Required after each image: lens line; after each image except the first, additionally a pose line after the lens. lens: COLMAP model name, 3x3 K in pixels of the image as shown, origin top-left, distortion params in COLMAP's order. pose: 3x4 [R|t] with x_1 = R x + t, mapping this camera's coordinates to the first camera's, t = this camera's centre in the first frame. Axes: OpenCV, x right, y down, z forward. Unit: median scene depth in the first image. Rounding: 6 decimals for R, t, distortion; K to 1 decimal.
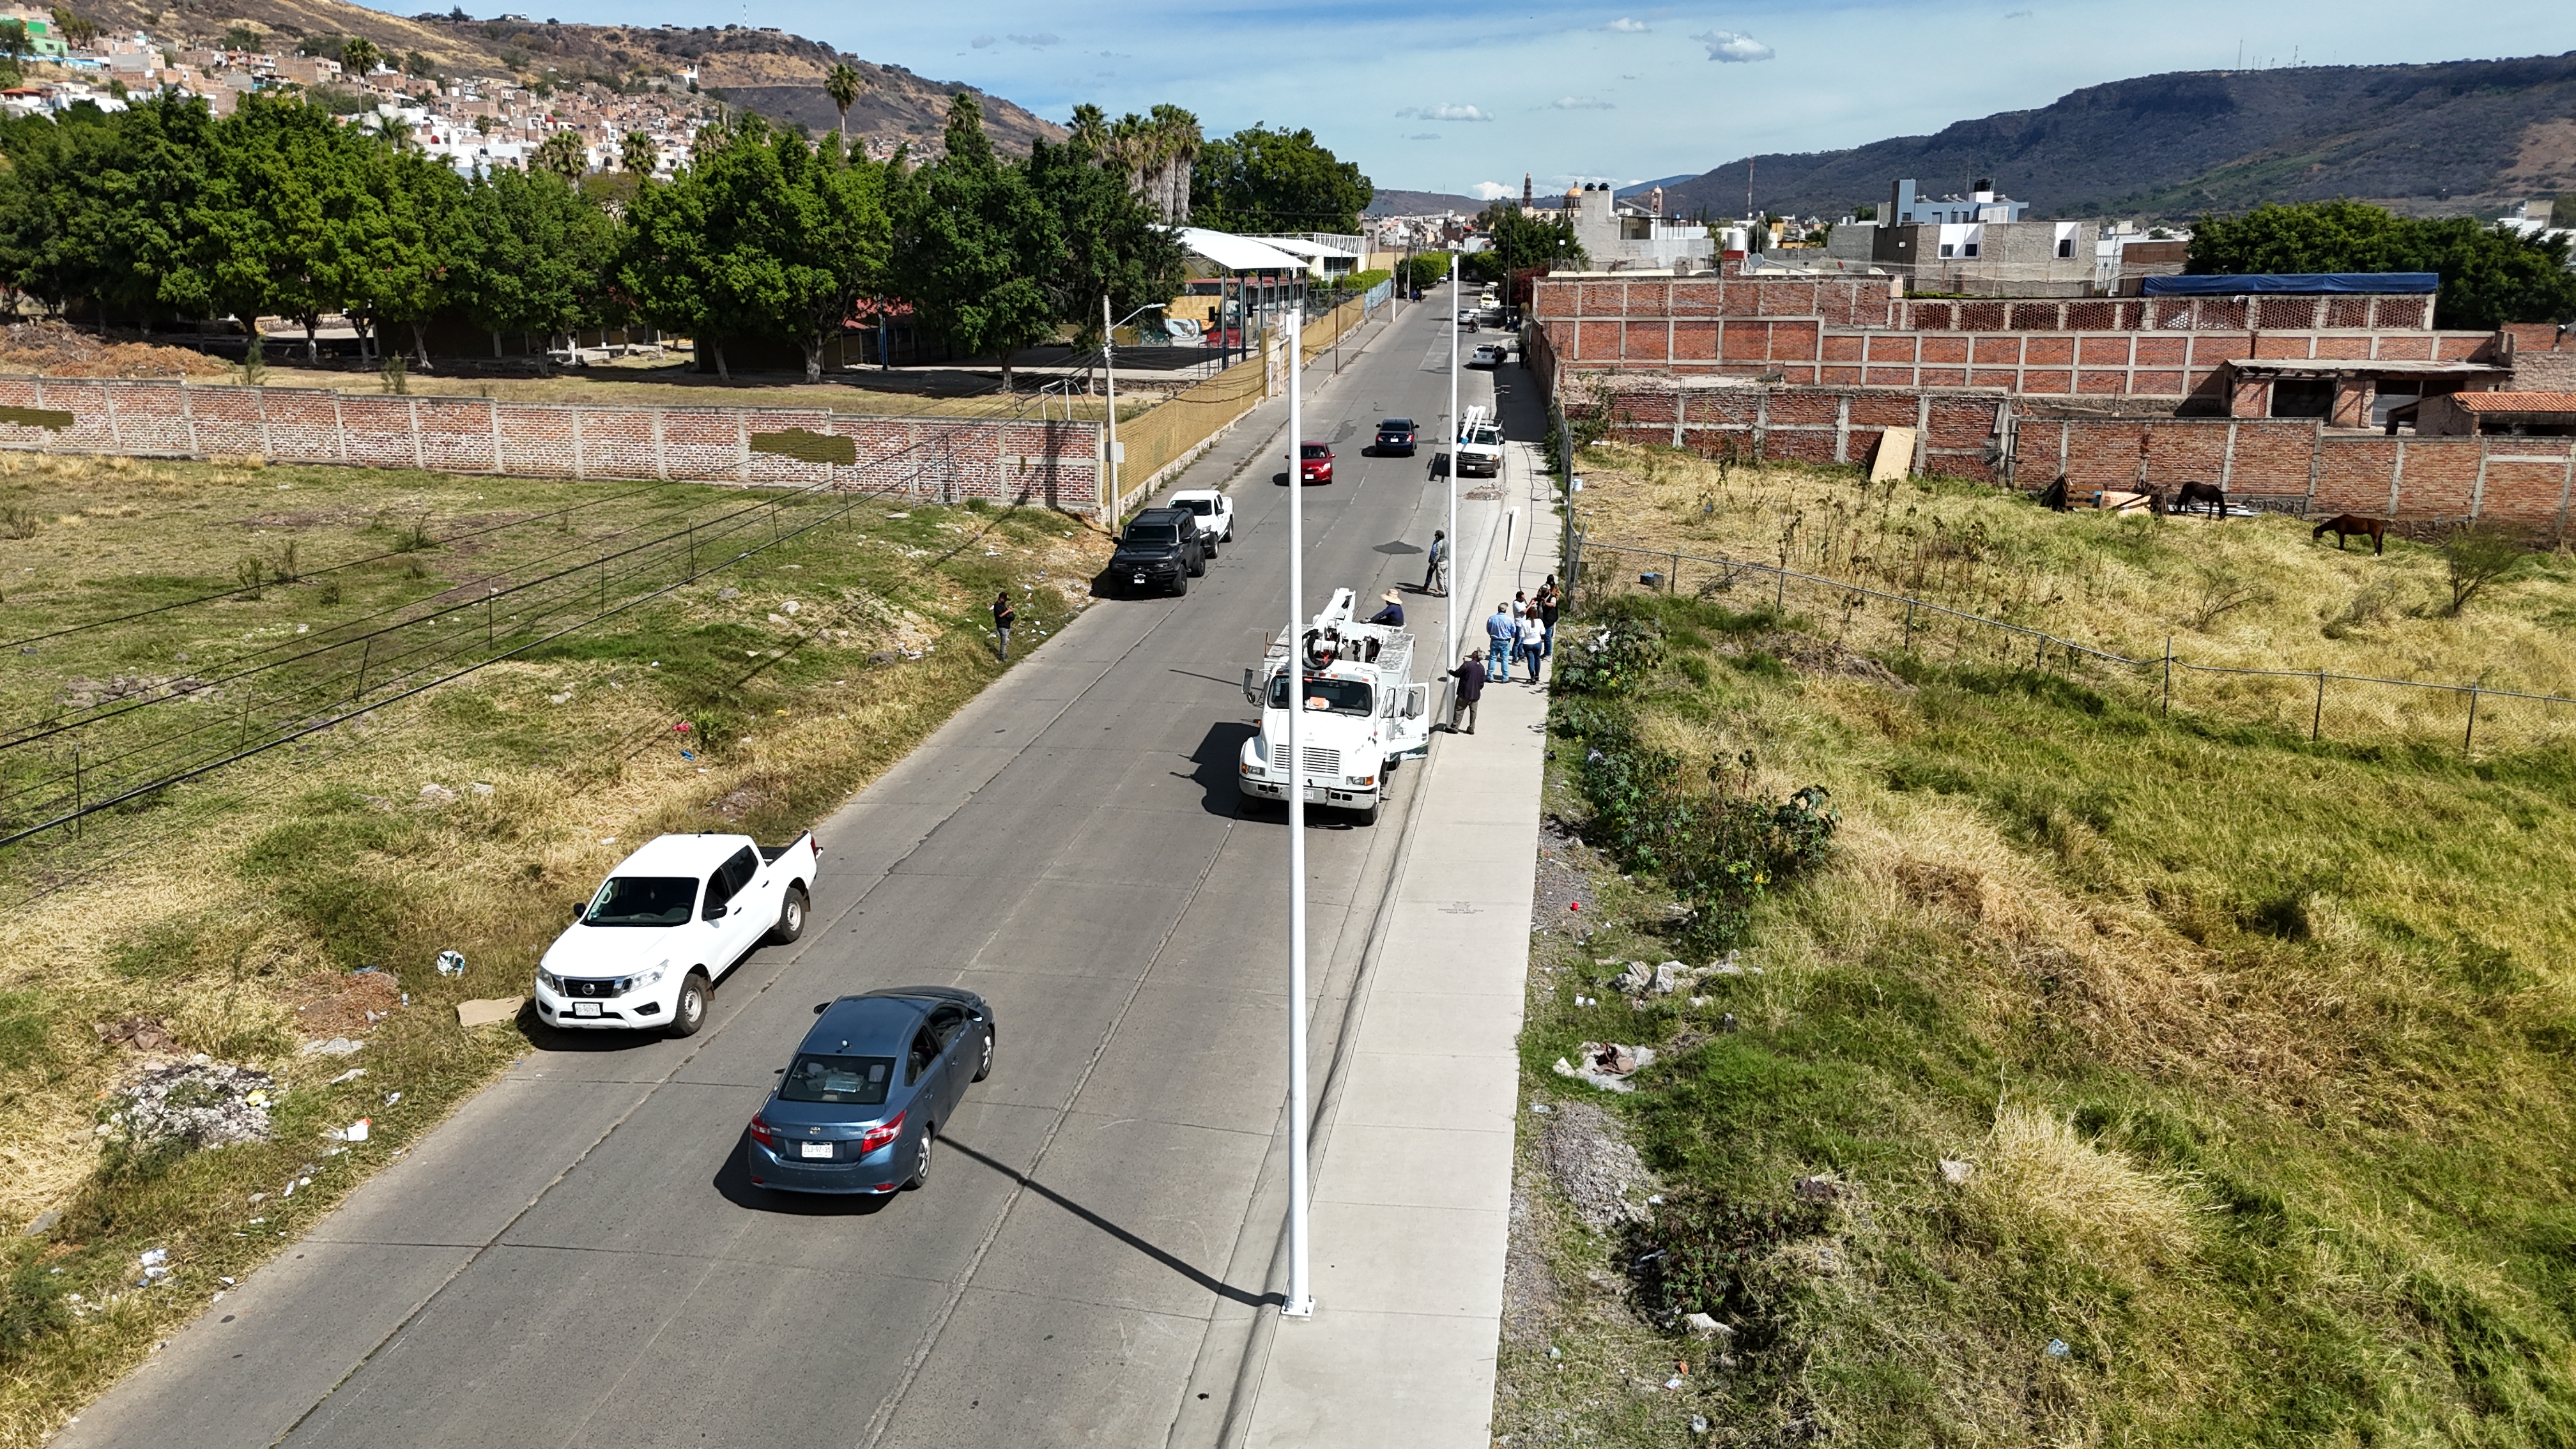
lens RADIAL K [[1920.7, 0, 1269.8], [0, 1920.7, 733.0], [0, 0, 1]] dist [0.065804, -0.027343]
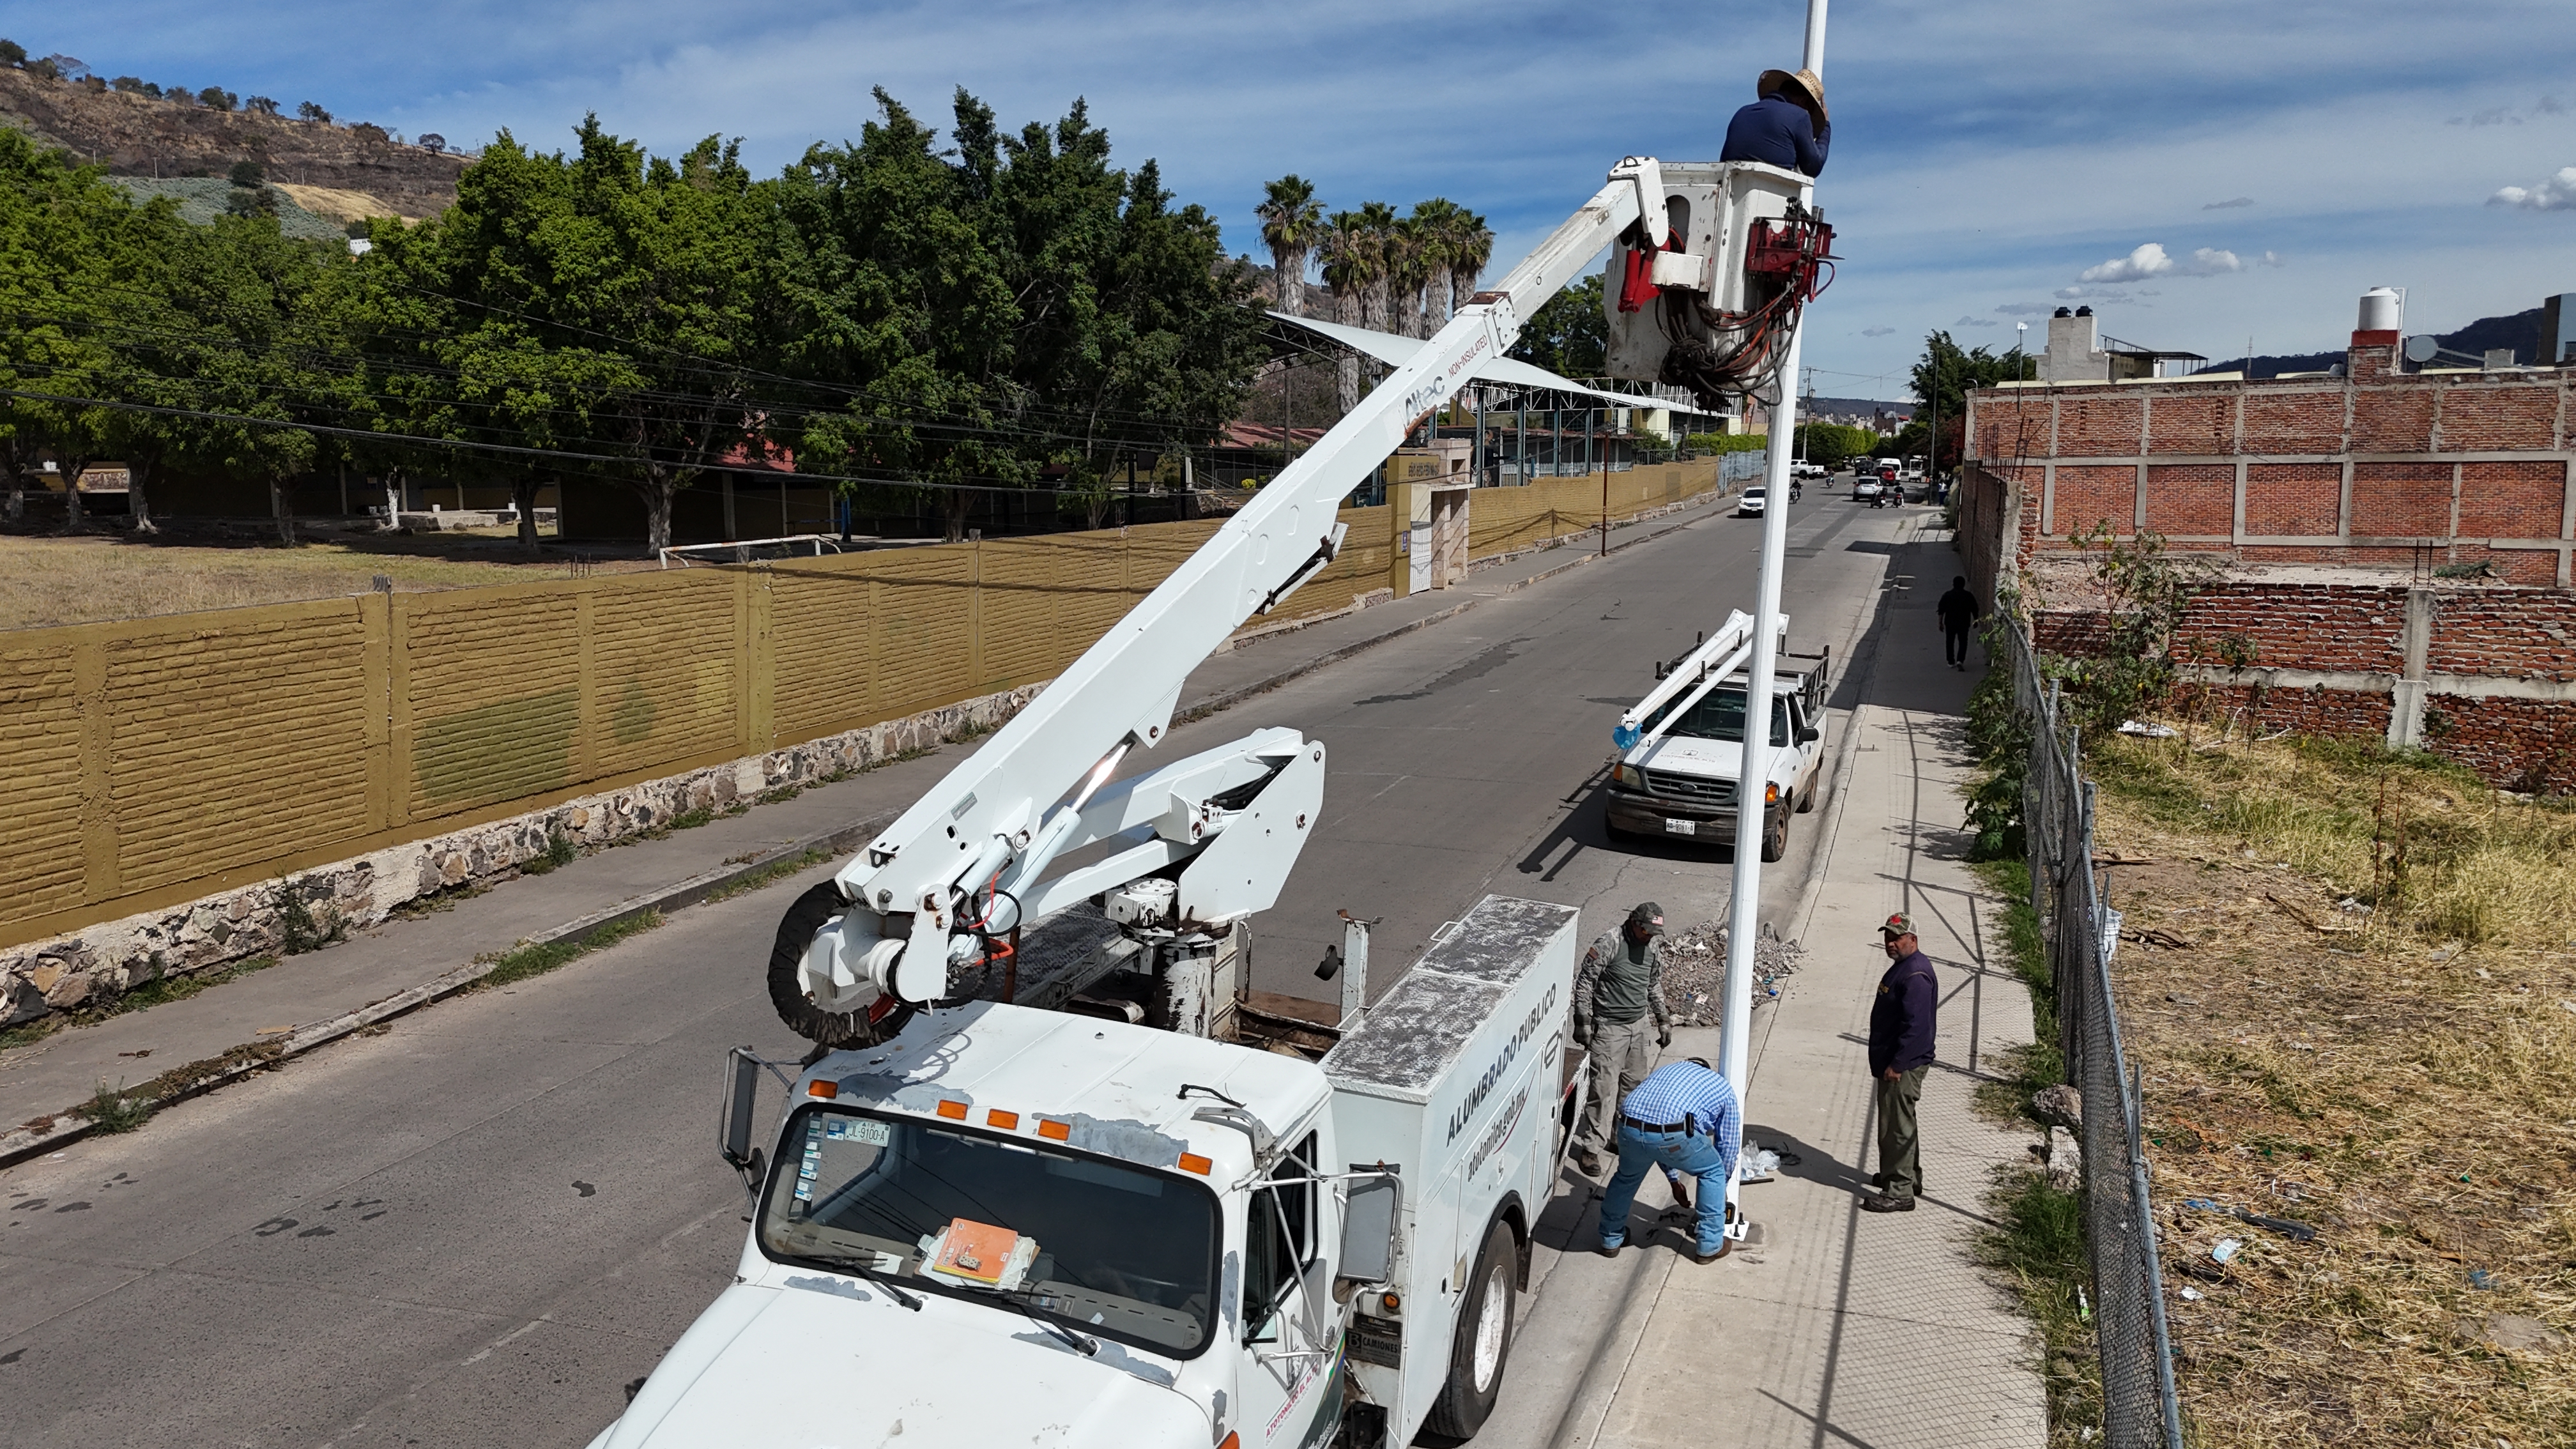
lens RADIAL K [[1920.7, 0, 1279.0], [0, 1920.7, 731.0], [0, 0, 1]] dist [0.065804, -0.027343]
pose [[0.977277, 0.028807, -0.210001, 0.065721], [-0.050786, 0.993687, -0.100033, -0.075128], [0.205793, 0.108425, 0.972570, 0.443124]]
